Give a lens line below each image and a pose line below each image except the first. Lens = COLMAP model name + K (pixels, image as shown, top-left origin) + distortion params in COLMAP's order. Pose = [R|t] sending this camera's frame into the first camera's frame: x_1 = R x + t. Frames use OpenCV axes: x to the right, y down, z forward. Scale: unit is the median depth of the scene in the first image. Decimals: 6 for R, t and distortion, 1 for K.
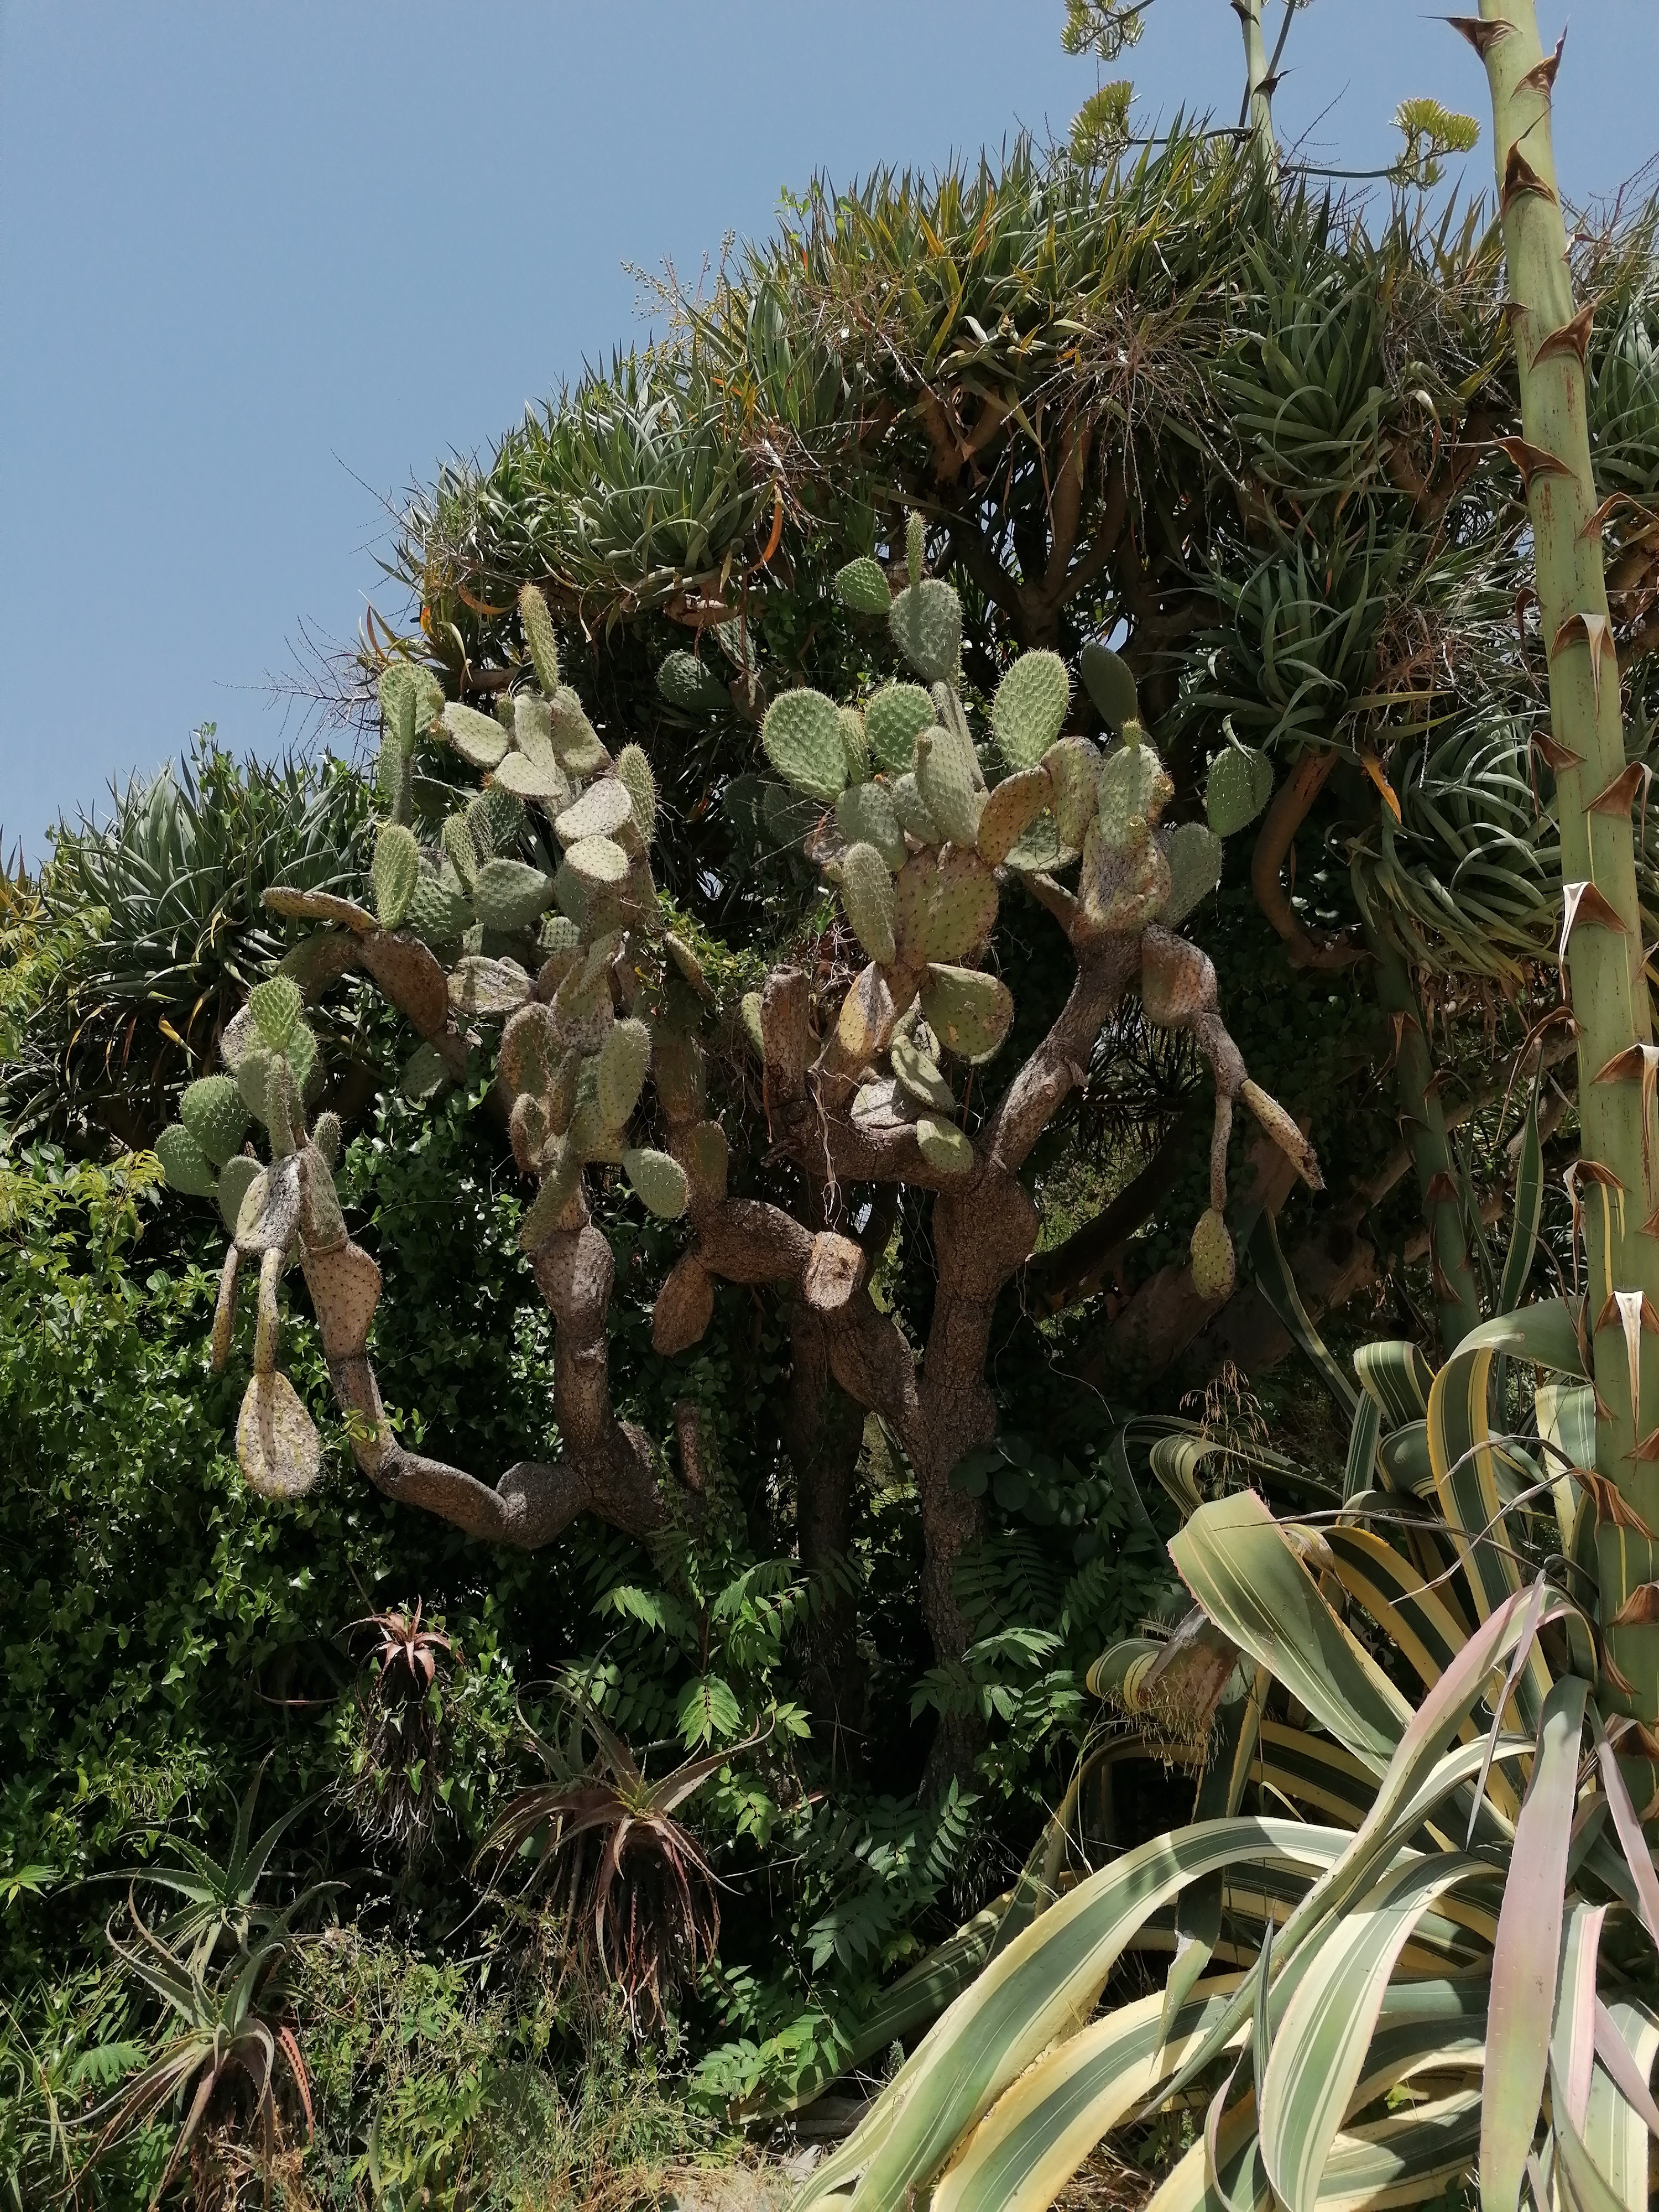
lens RADIAL K [[1658.0, 0, 829.5], [0, 1658.0, 1106.0], [0, 0, 1]] dist [0.082273, -0.094342]
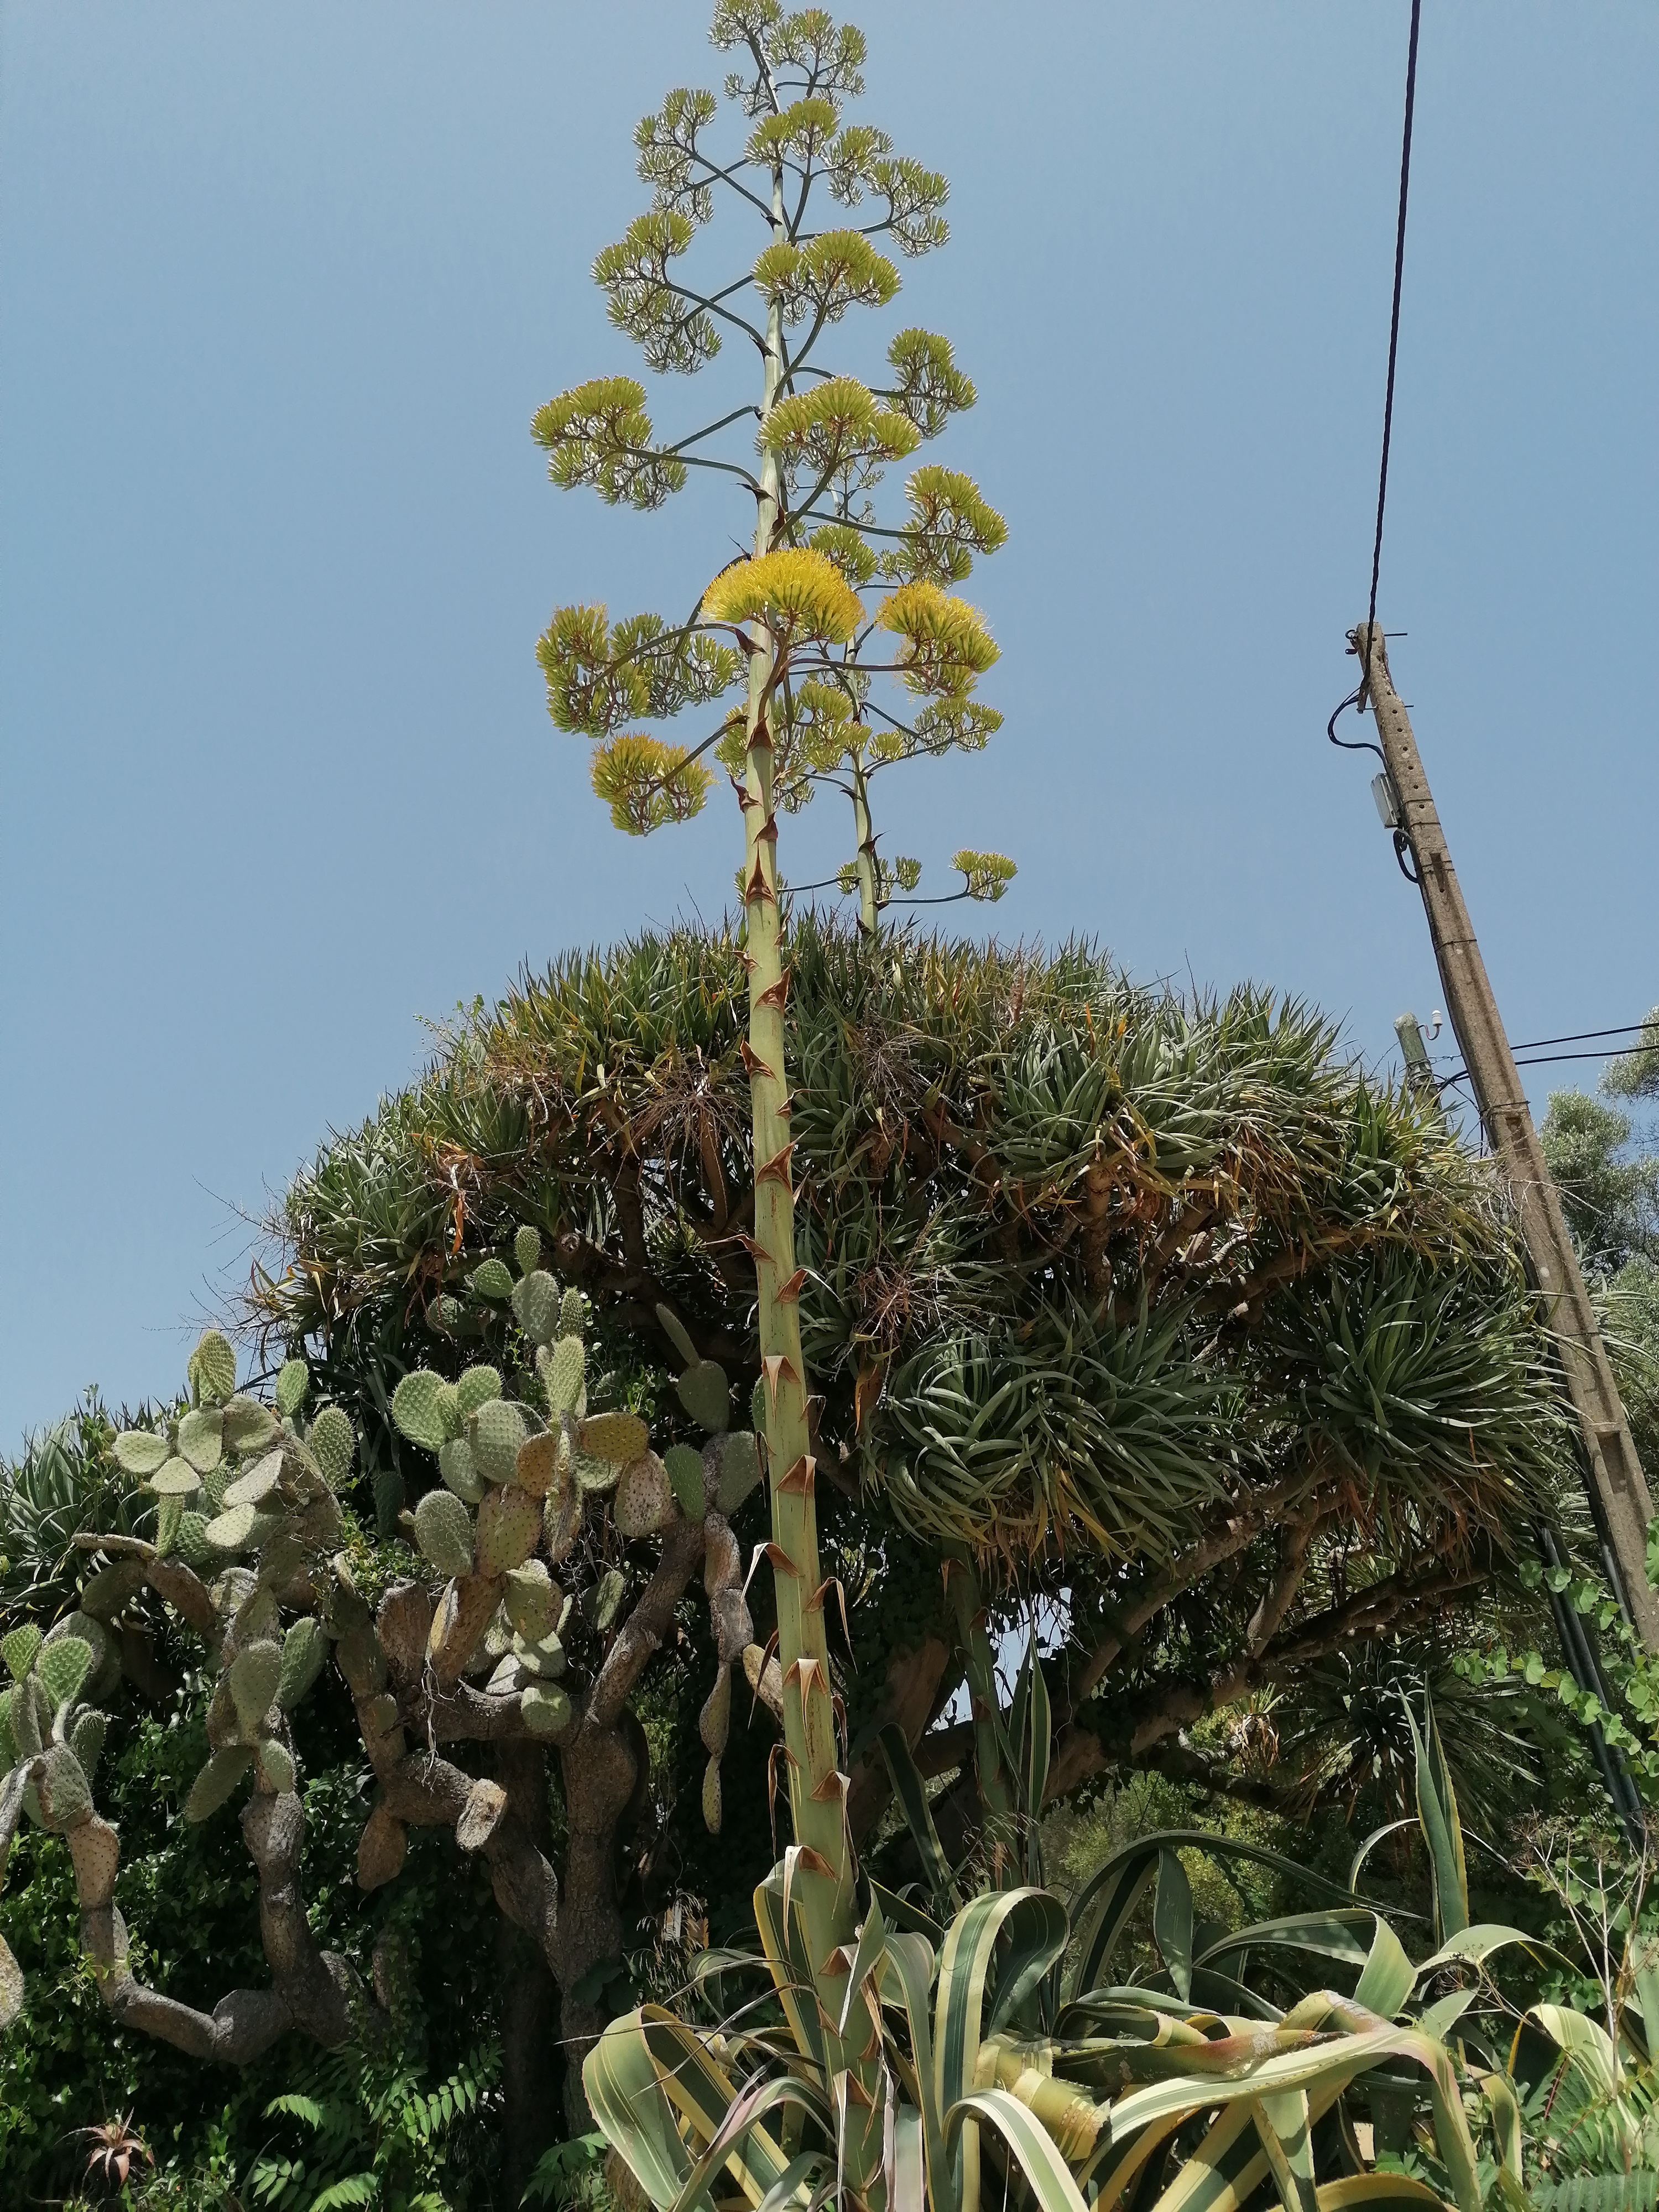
lens RADIAL K [[1658.0, 0, 829.5], [0, 1658.0, 1106.0], [0, 0, 1]] dist [0.082273, -0.094342]
pose [[0.989467, -0.093202, -0.110764, 0.474752], [0.064075, 0.968105, -0.242214, -0.099166], [0.129806, 0.232566, 0.963879, -0.339655]]
